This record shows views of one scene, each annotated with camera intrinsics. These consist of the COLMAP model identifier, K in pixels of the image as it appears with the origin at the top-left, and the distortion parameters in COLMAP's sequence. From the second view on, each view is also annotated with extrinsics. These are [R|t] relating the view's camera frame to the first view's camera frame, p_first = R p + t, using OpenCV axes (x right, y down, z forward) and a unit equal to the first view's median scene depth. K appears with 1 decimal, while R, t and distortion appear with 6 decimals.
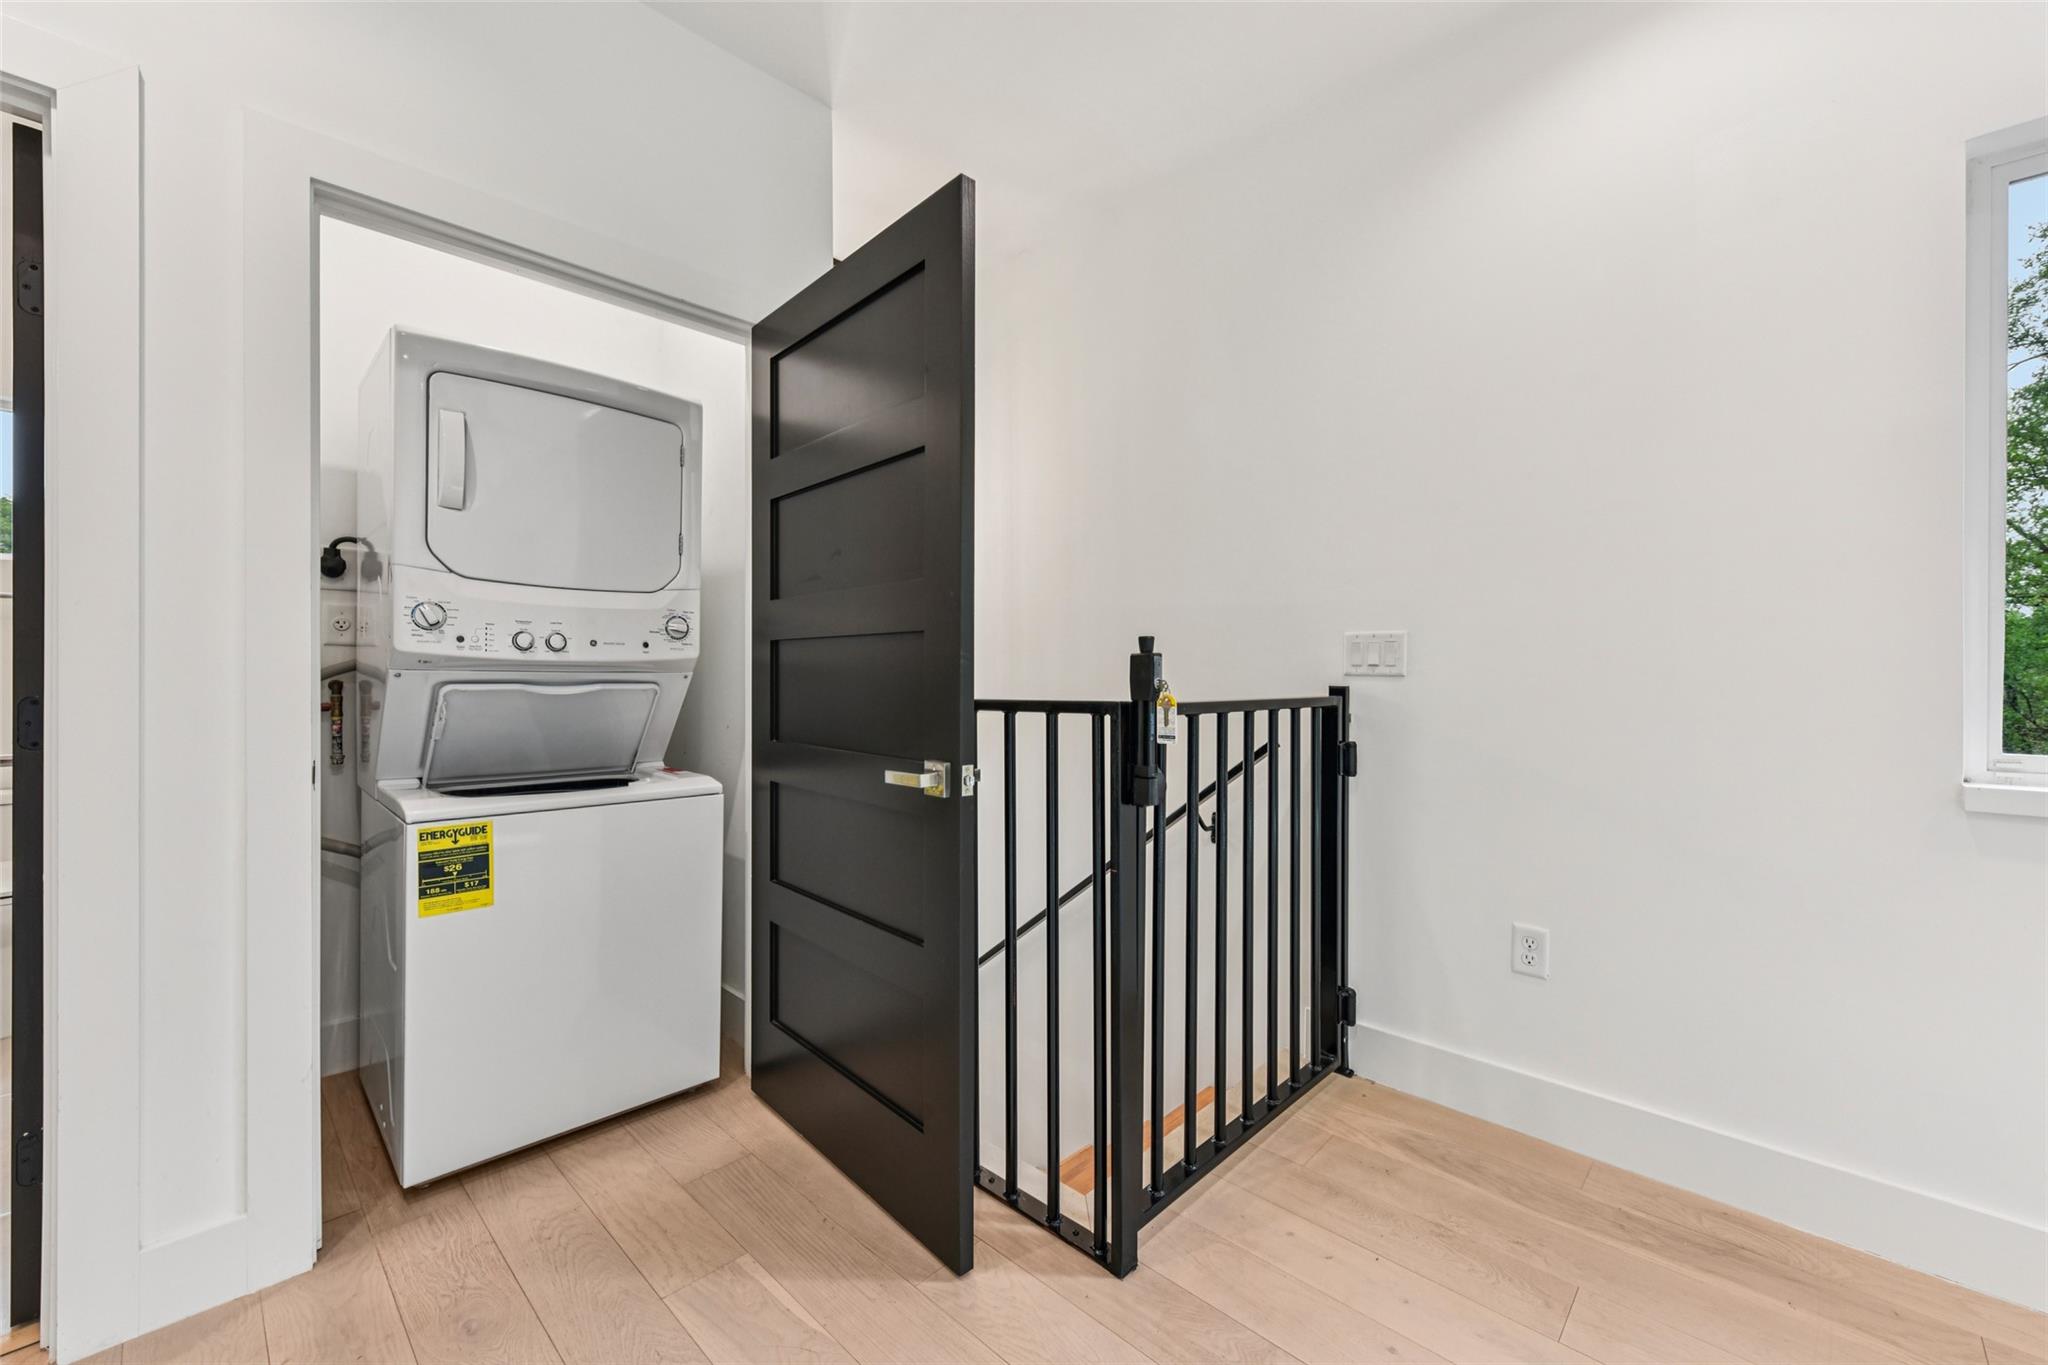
lens RADIAL K [[807.0, 0, 1032.2], [0, 807.0, 682.4], [0, 0, 1]] dist [0.002457, -0.000282]
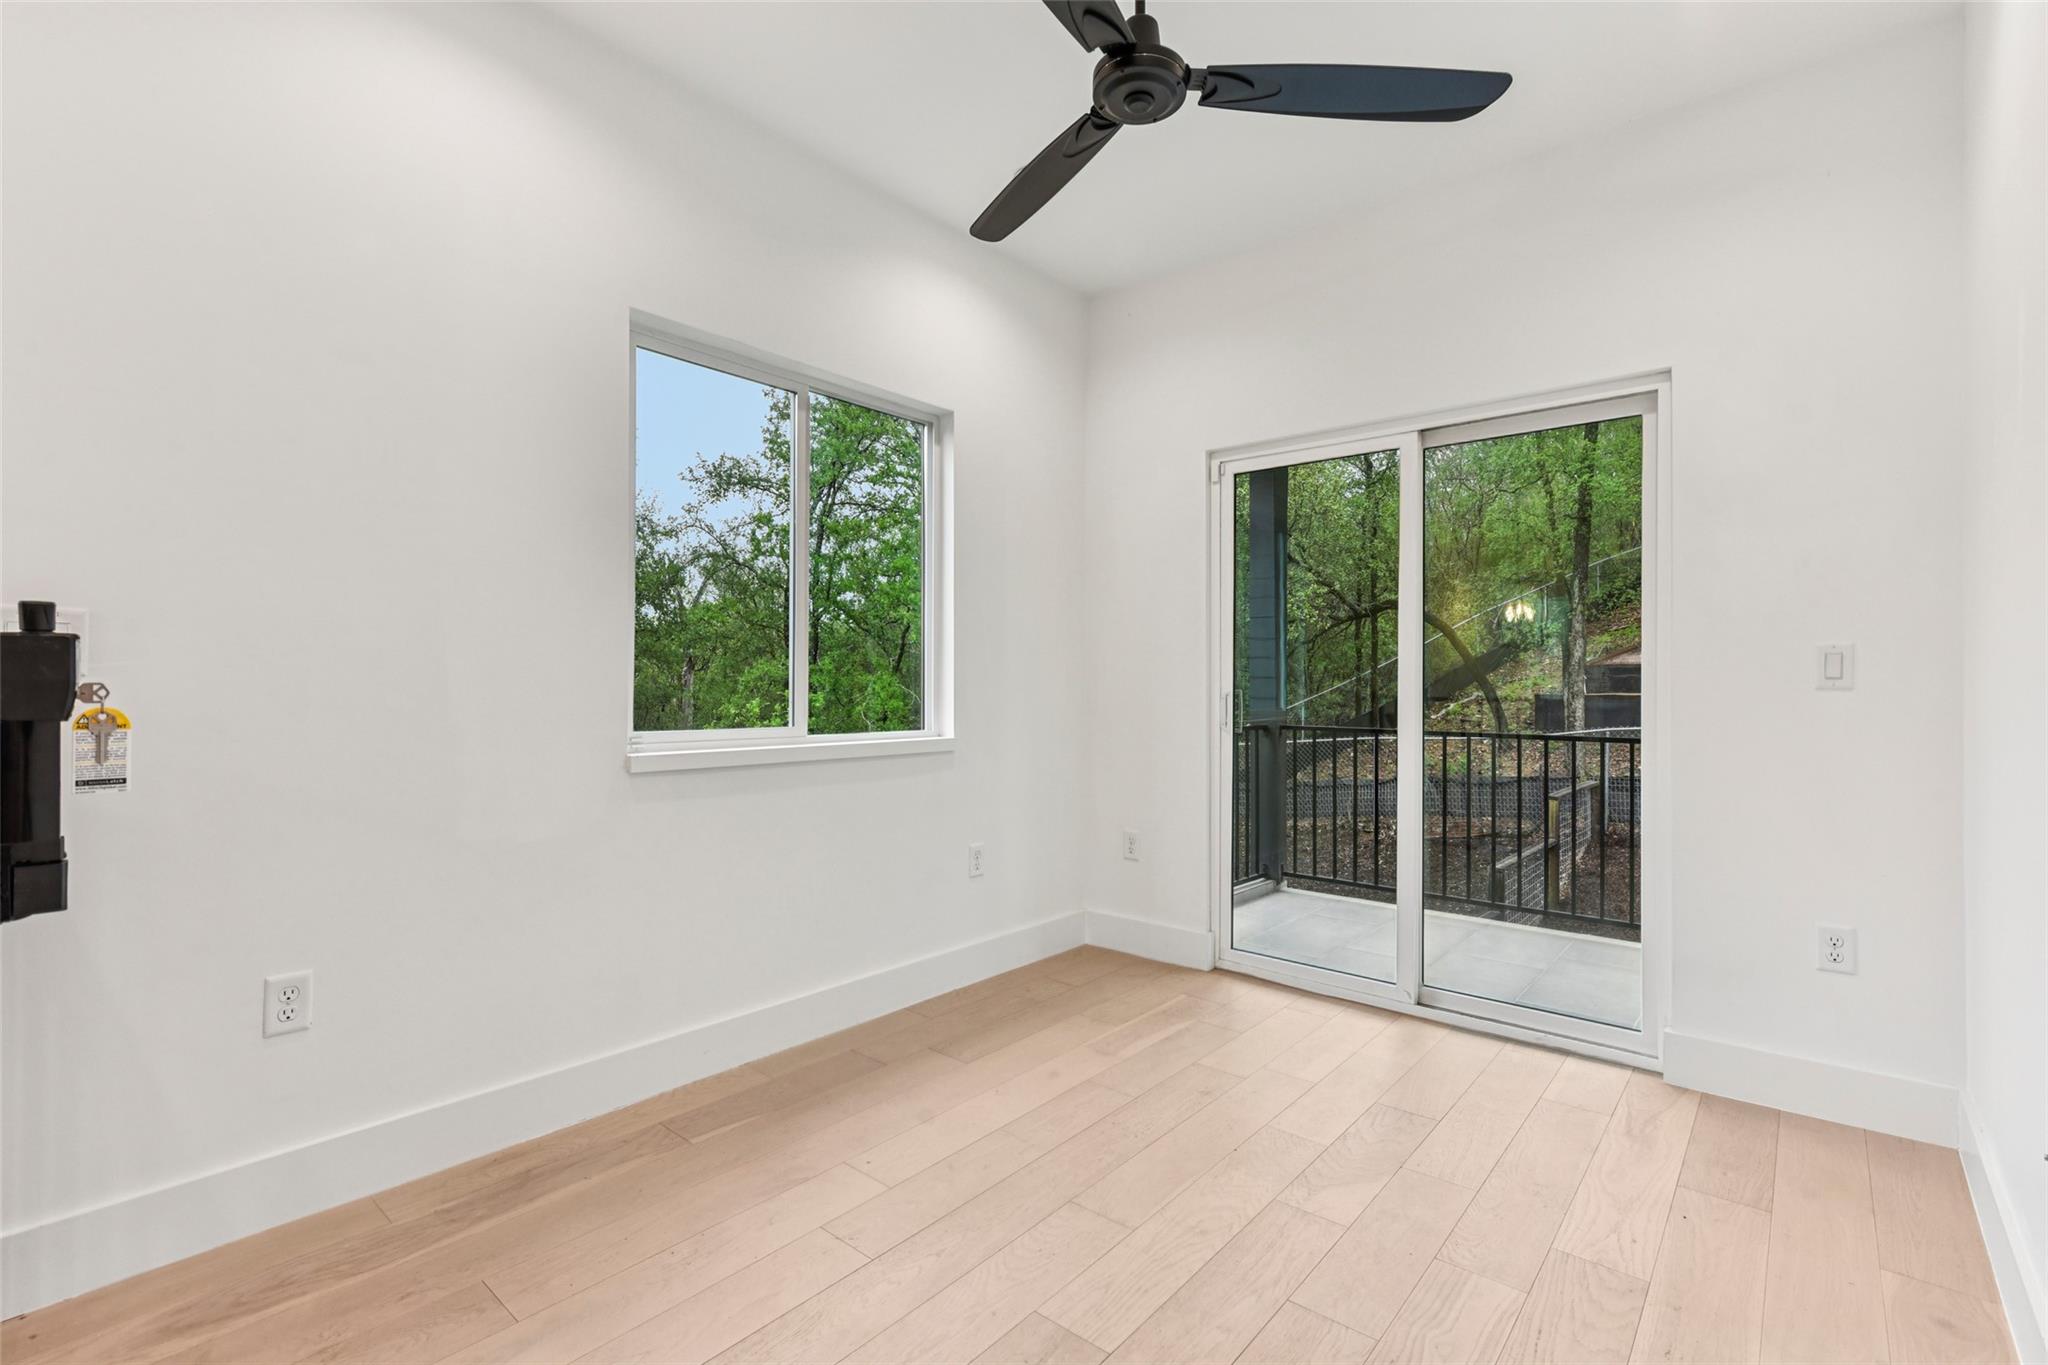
lens RADIAL K [[944.3, 0, 1024.0], [0, 944.3, 682.5], [0, 0, 1]] dist [0.000980, -0.000026]
pose [[-0.054345, -0.001215, 0.998522, -0.478612], [0.000226, 0.999999, 0.001229, -0.003033], [-0.998522, 0.000292, -0.054344, 0.339680]]
